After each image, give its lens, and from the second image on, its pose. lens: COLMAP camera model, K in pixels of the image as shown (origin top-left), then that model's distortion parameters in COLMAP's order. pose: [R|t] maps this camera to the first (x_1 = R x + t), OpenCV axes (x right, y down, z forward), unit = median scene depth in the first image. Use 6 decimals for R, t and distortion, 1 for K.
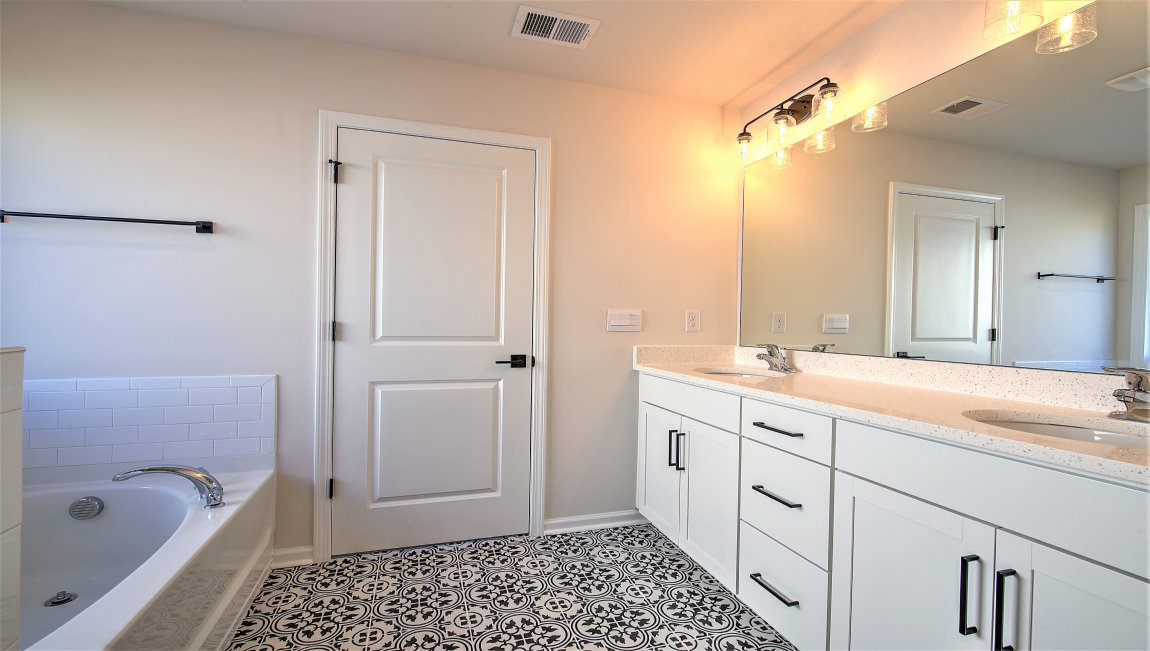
lens RADIAL K [[506.6, 0, 575.0], [0, 506.6, 325.5], [0, 0, 1]] dist [-0.000099, -0.002898]
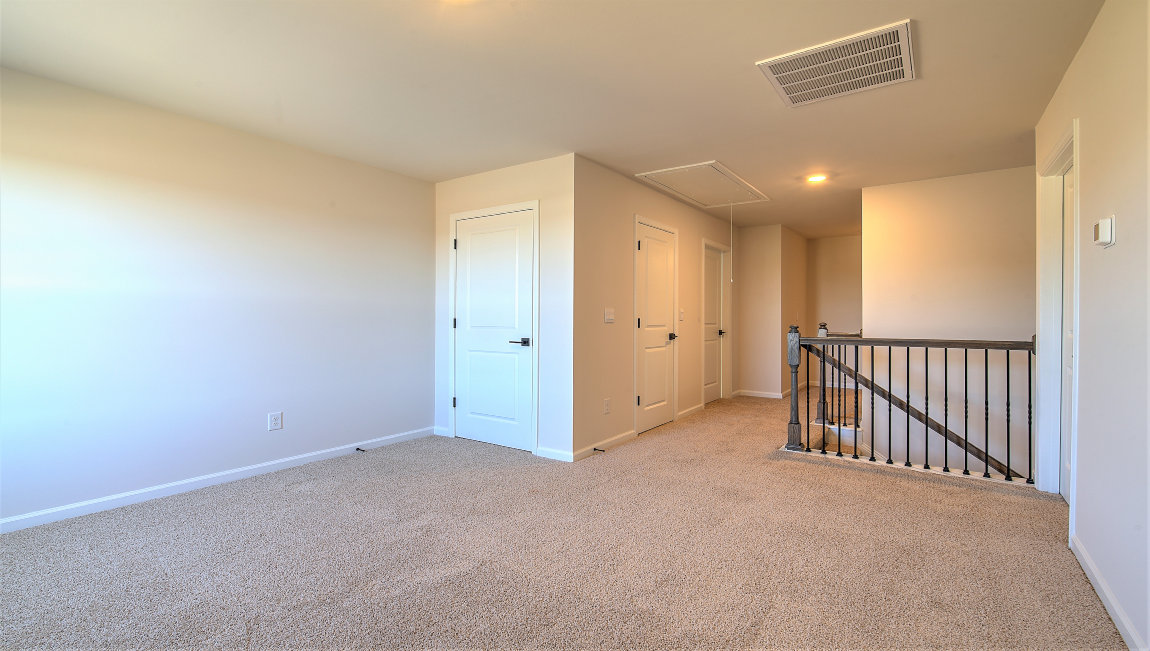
lens RADIAL K [[506.6, 0, 575.0], [0, 506.6, 325.5], [0, 0, 1]] dist [-0.000099, -0.002898]
pose [[0.587326, -0.002041, -0.809348, 1.300672], [0.001560, 0.999998, -0.001390, 0.019184], [0.809349, -0.000446, 0.587327, 0.187348]]
